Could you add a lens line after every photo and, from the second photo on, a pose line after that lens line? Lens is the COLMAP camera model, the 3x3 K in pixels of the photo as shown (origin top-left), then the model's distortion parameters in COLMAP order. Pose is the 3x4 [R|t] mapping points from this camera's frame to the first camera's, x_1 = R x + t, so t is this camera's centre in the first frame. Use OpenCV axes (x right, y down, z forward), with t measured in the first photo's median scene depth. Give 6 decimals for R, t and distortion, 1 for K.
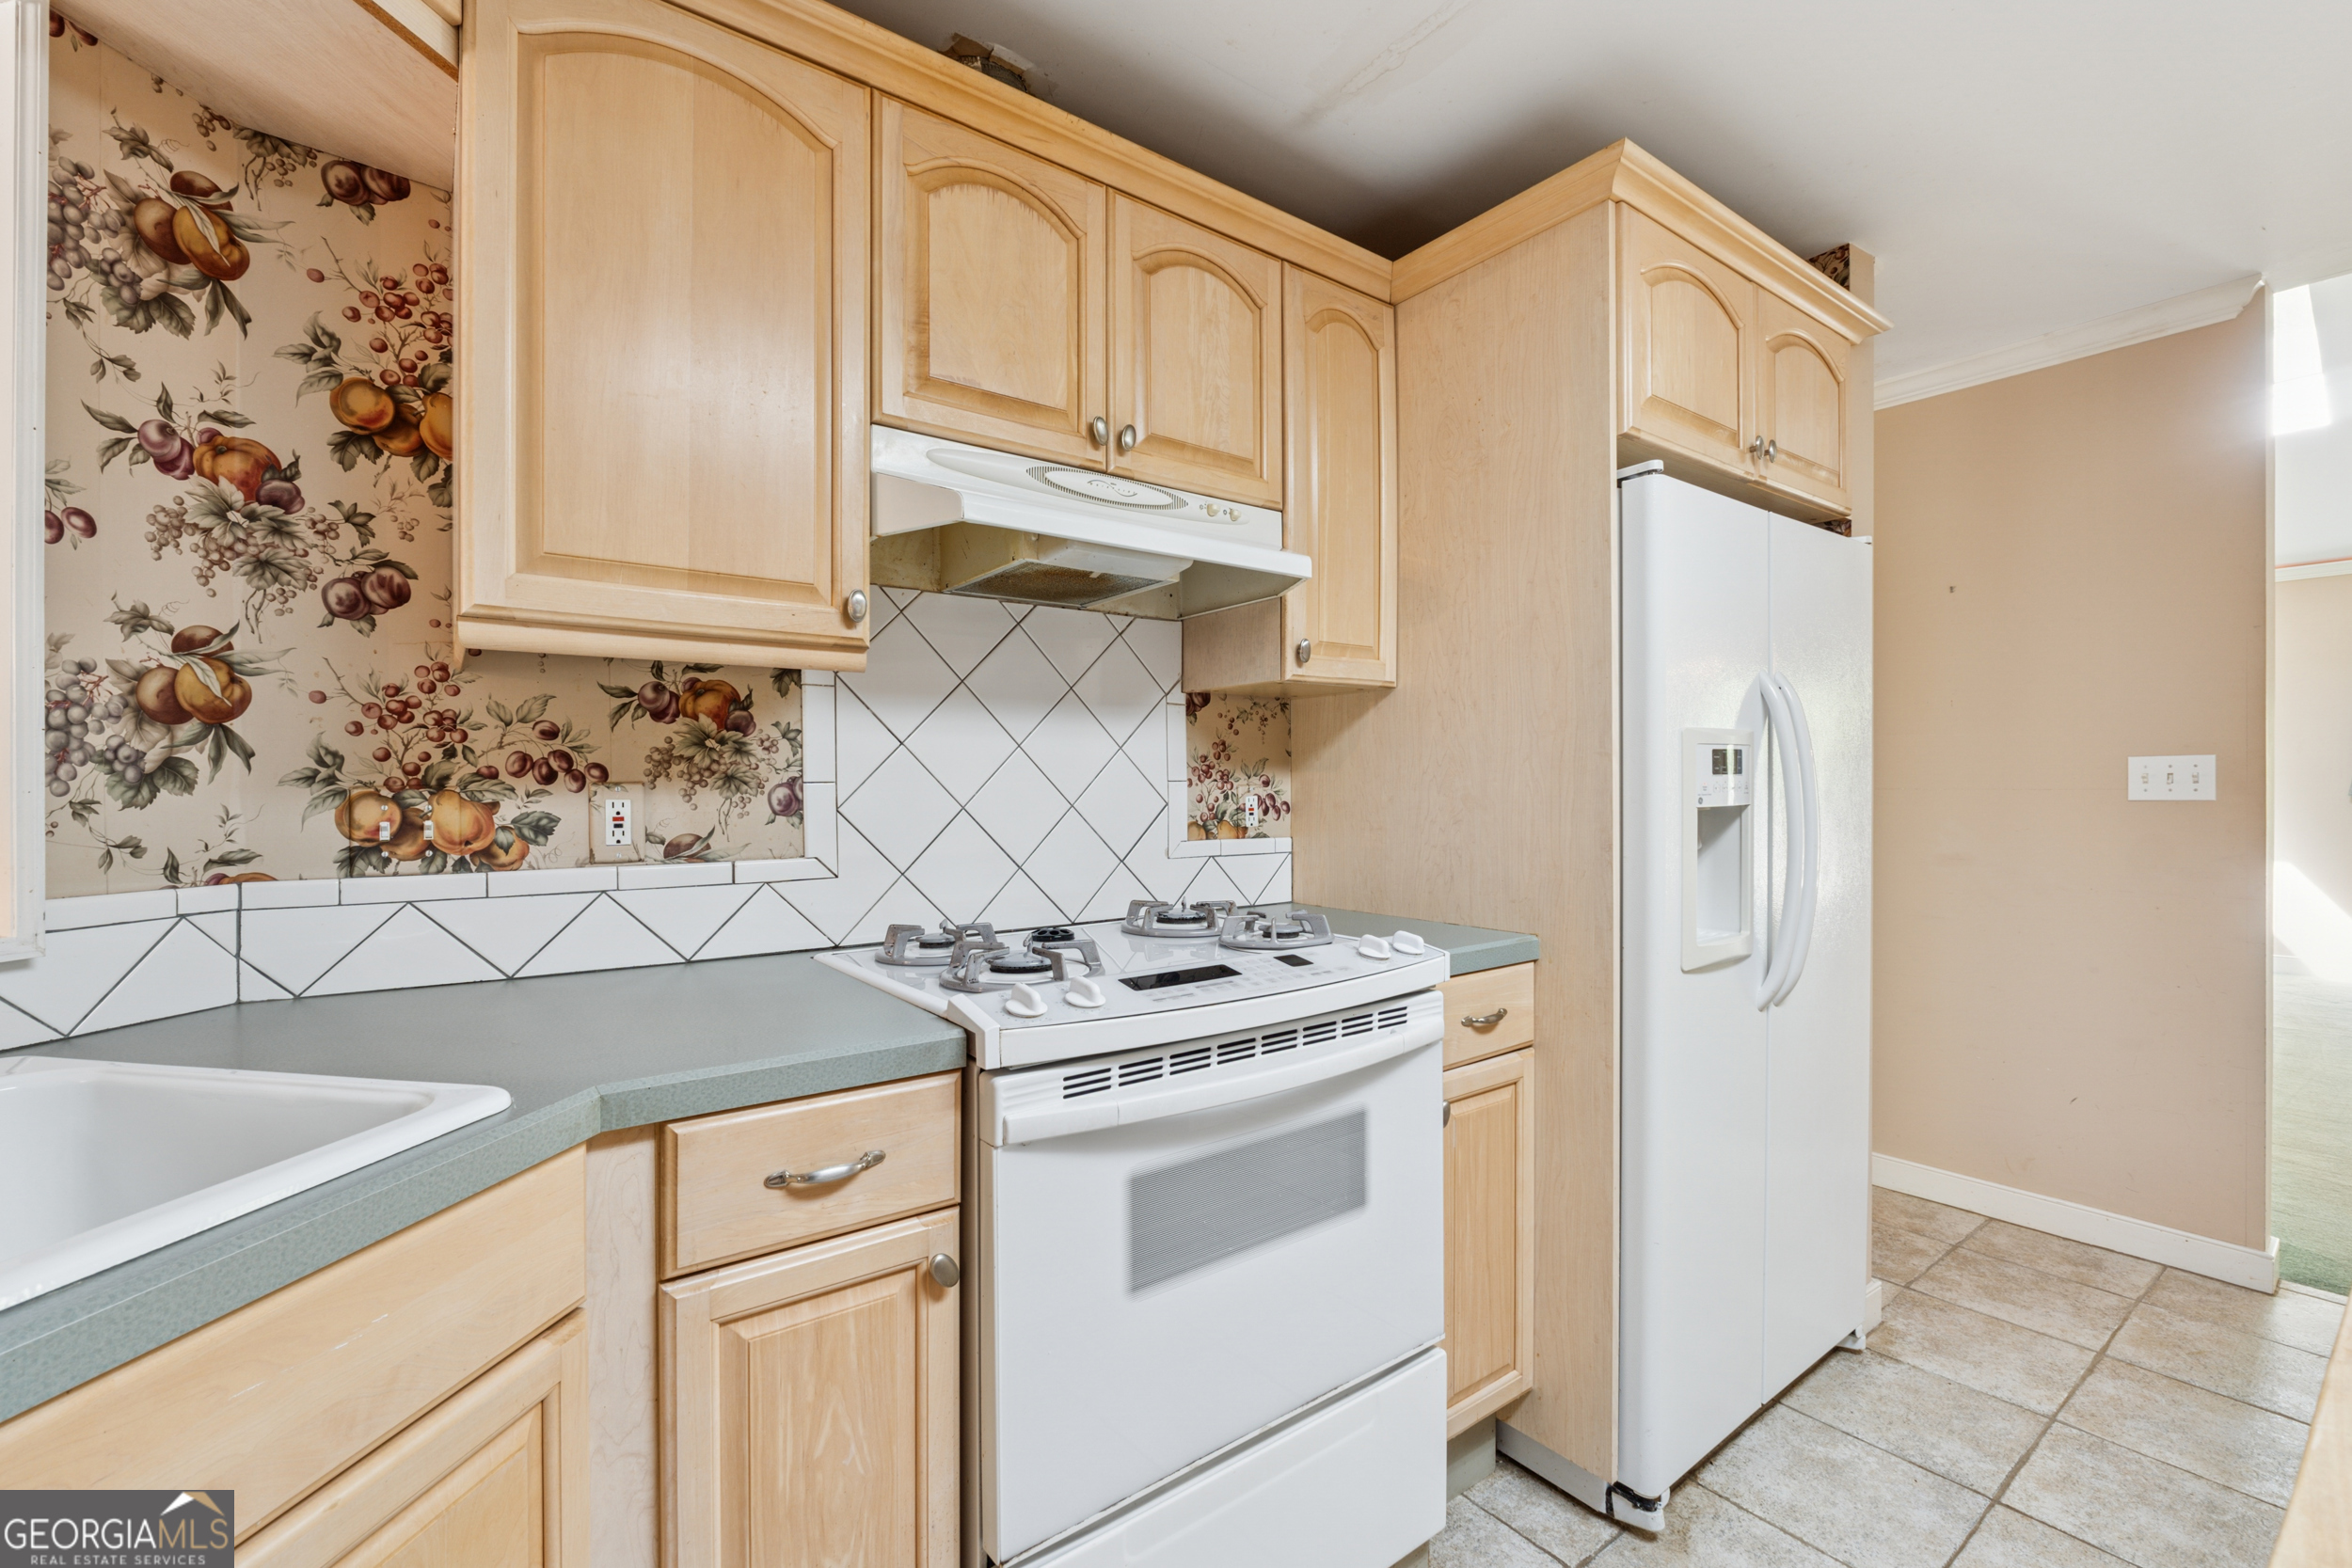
lens RADIAL K [[1008.0, 0, 1176.1], [0, 1008.0, 792.0], [0, 0, 1]] dist [-0.010169, 0.000553]
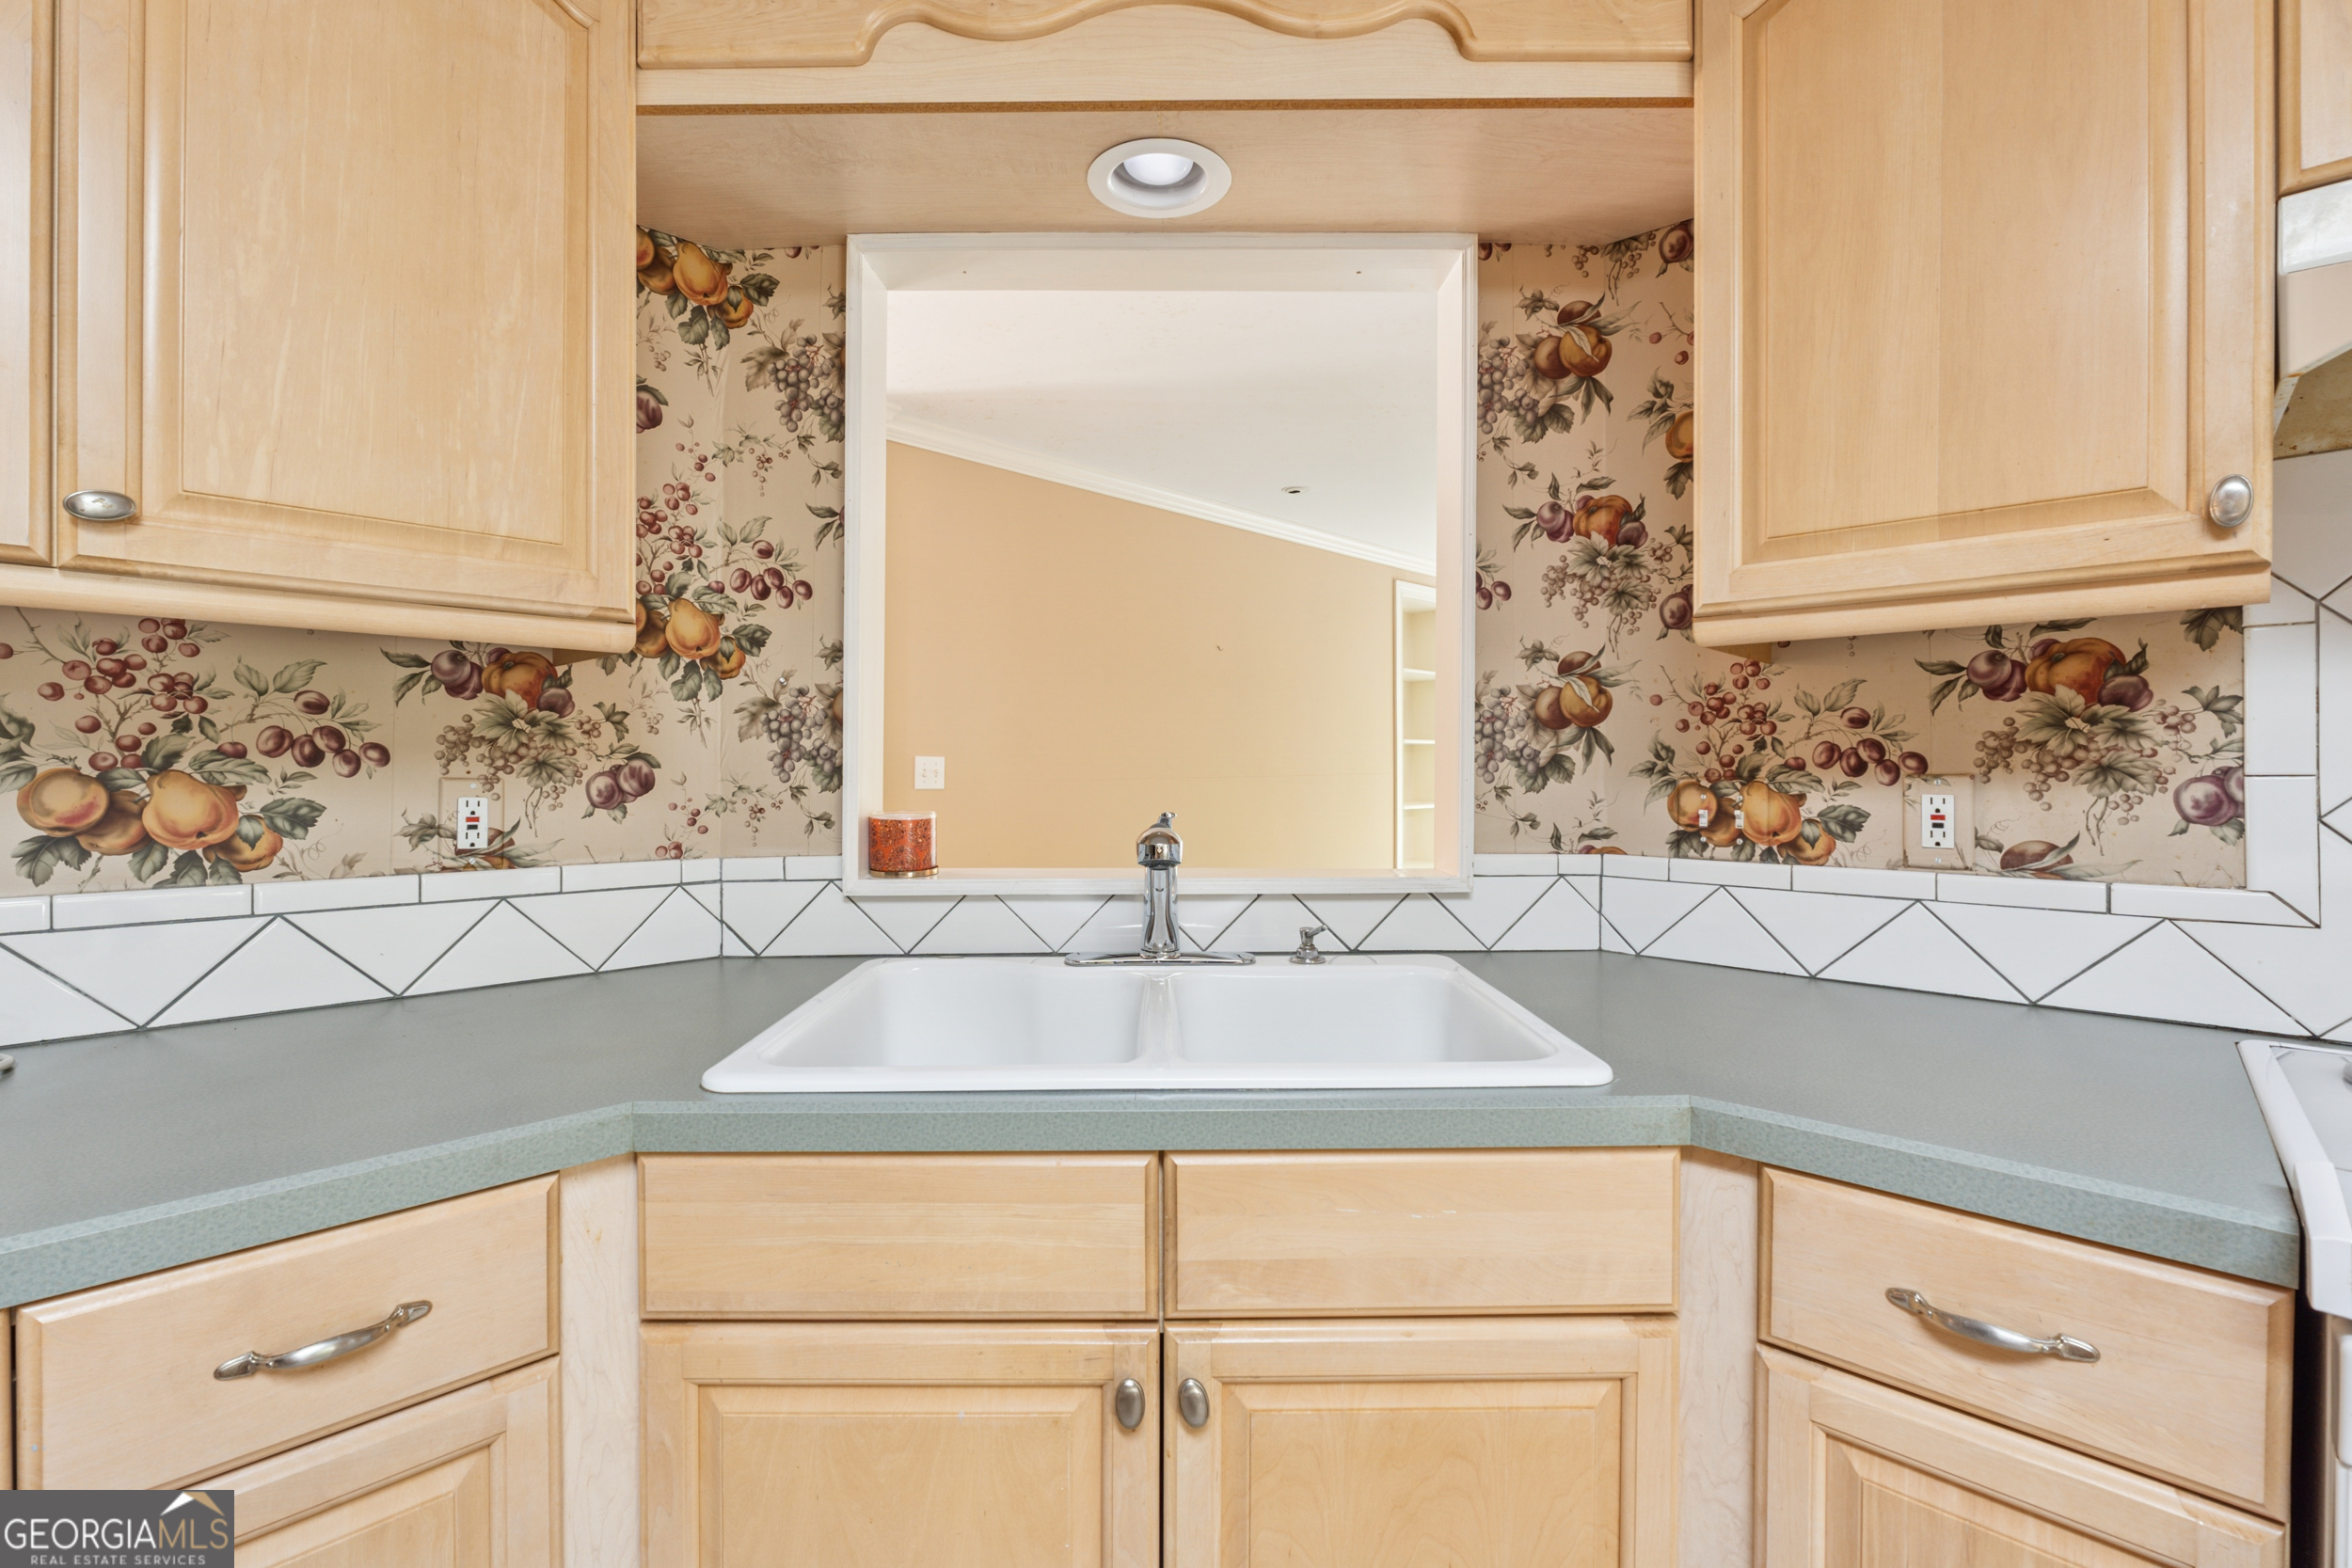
lens RADIAL K [[1008.0, 0, 1166.3], [0, 1008.0, 775.0], [0, 0, 1]] dist [-0.010169, 0.000553]
pose [[0.160941, 0.009450, -0.986919, 0.196357], [-0.007281, 0.999938, 0.008387, -0.012708], [0.986937, 0.005836, 0.161000, 0.237677]]
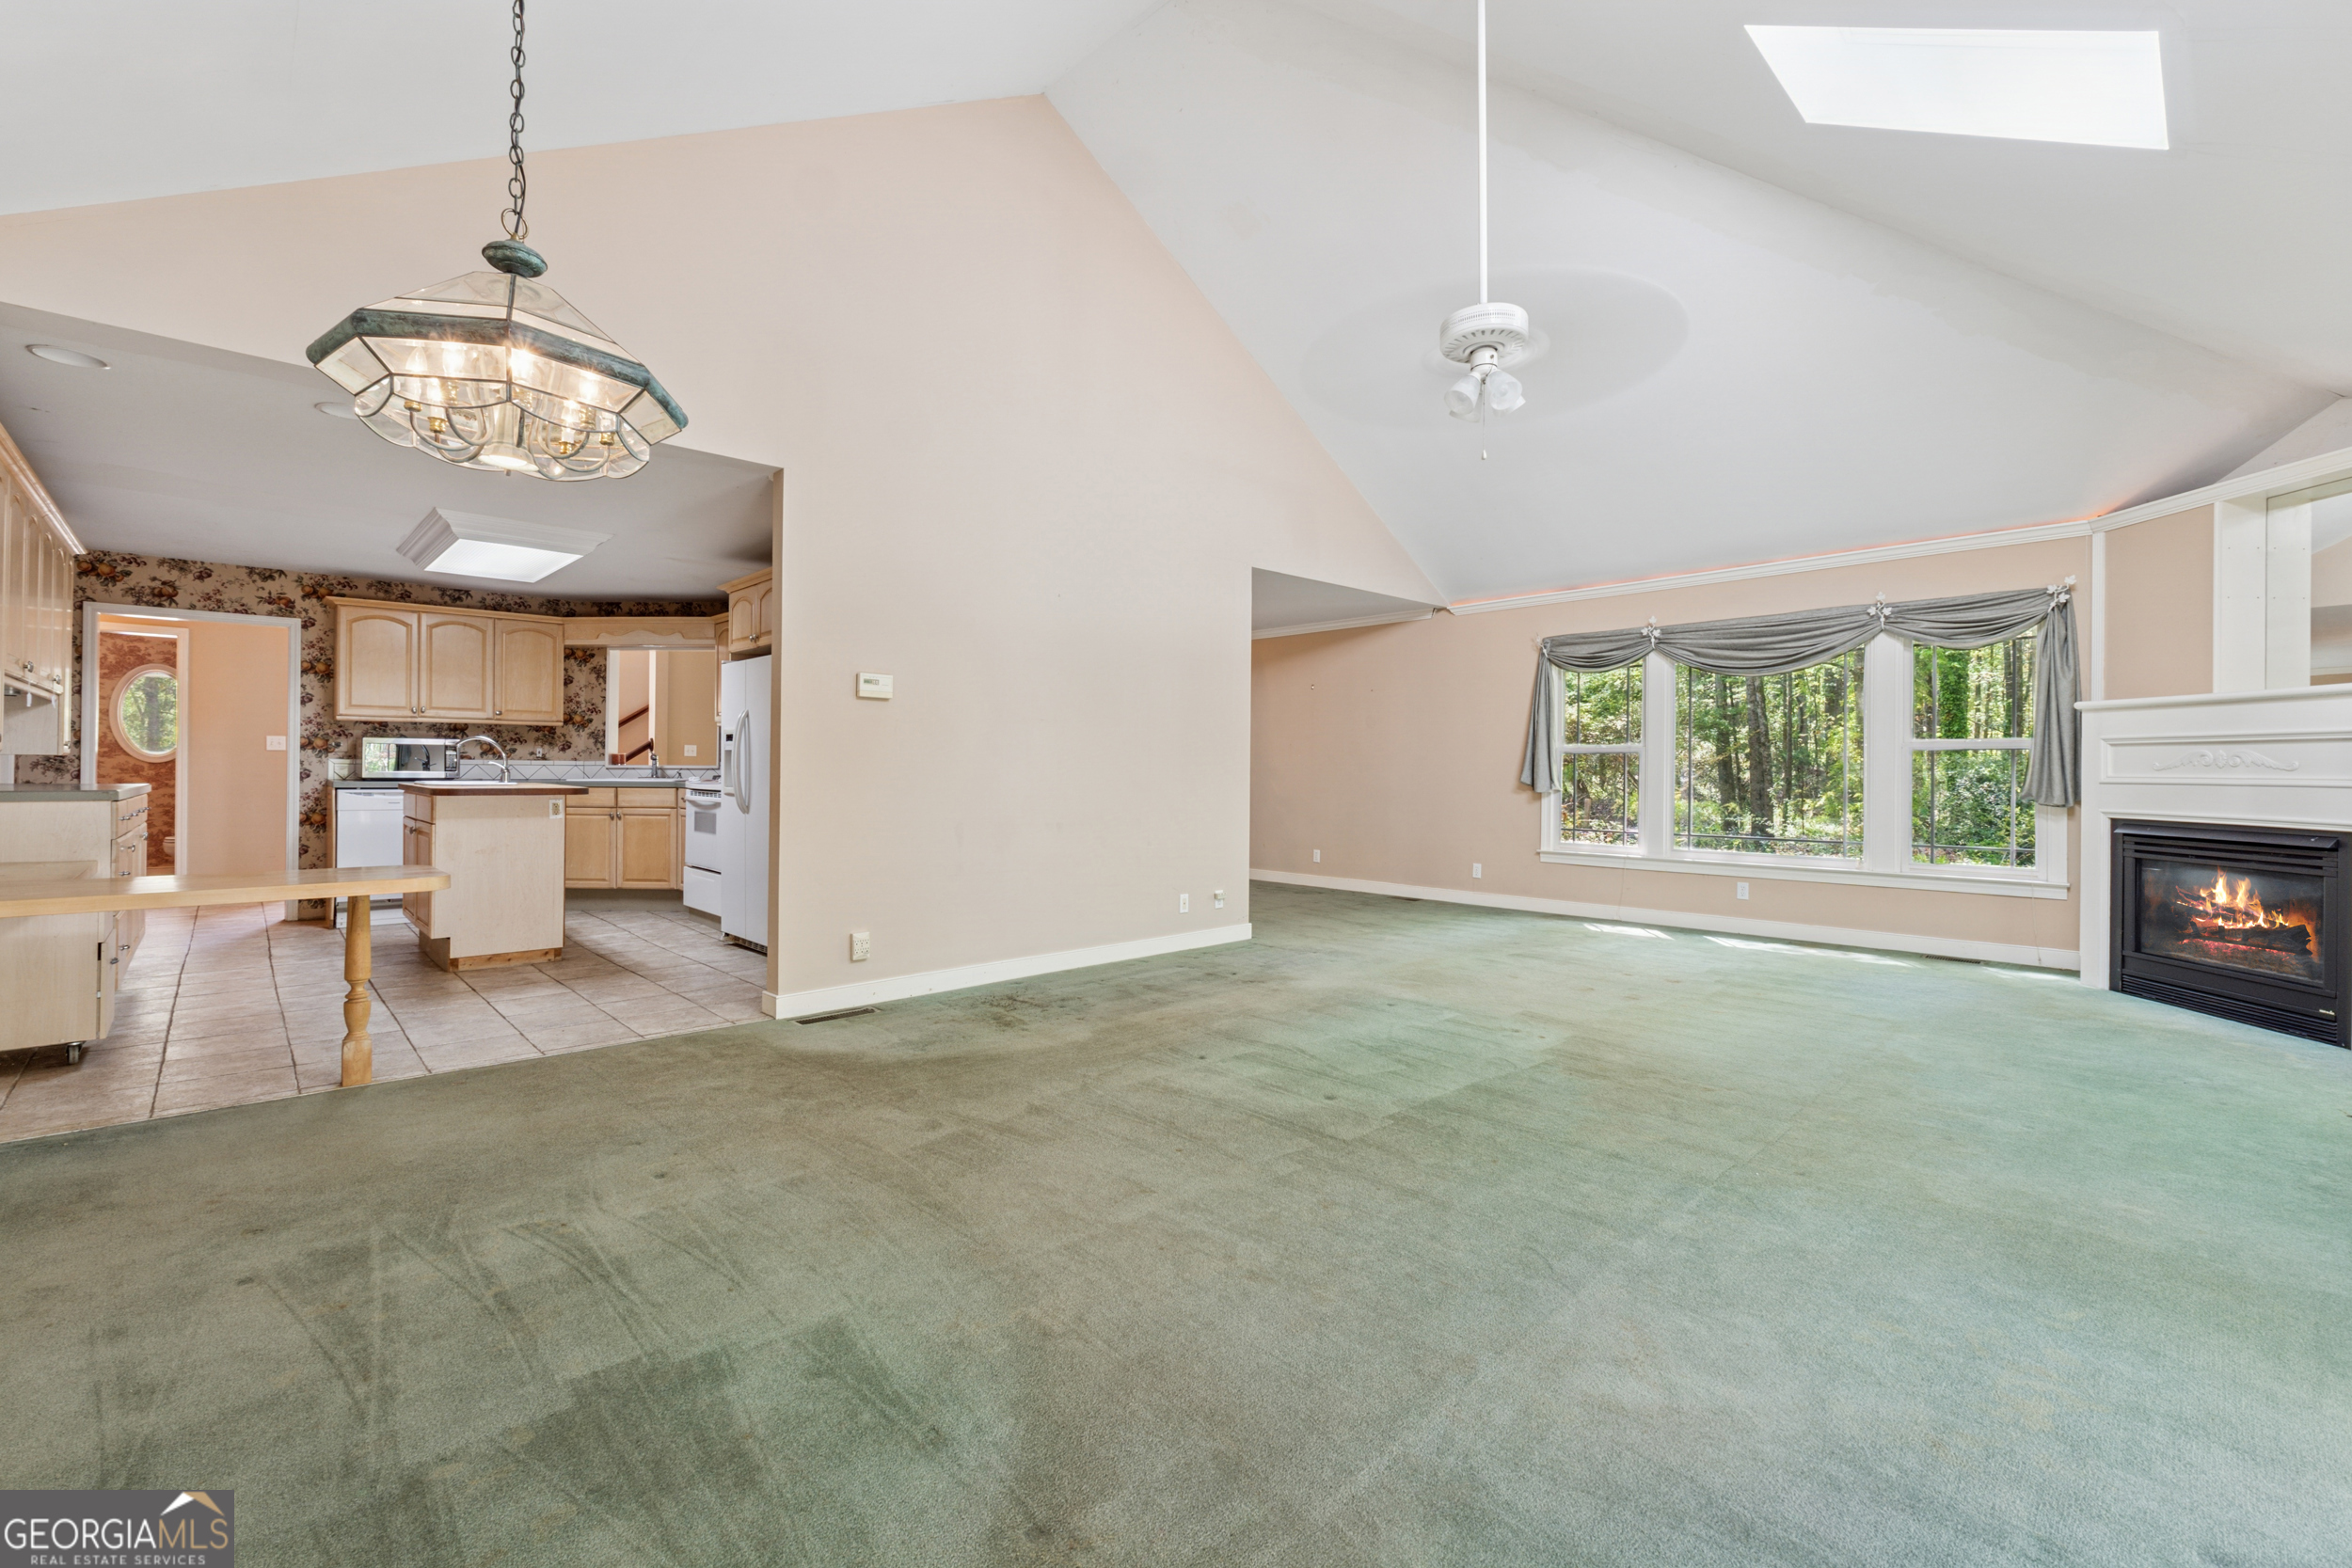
lens RADIAL K [[1008.0, 0, 1176.5], [0, 1008.0, 770.5], [0, 0, 1]] dist [-0.010169, 0.000553]
pose [[0.123170, 0.010554, -0.992329, 5.569024], [-0.017225, 0.999816, 0.008495, 0.037583], [0.992236, 0.016047, 0.123329, 2.778207]]
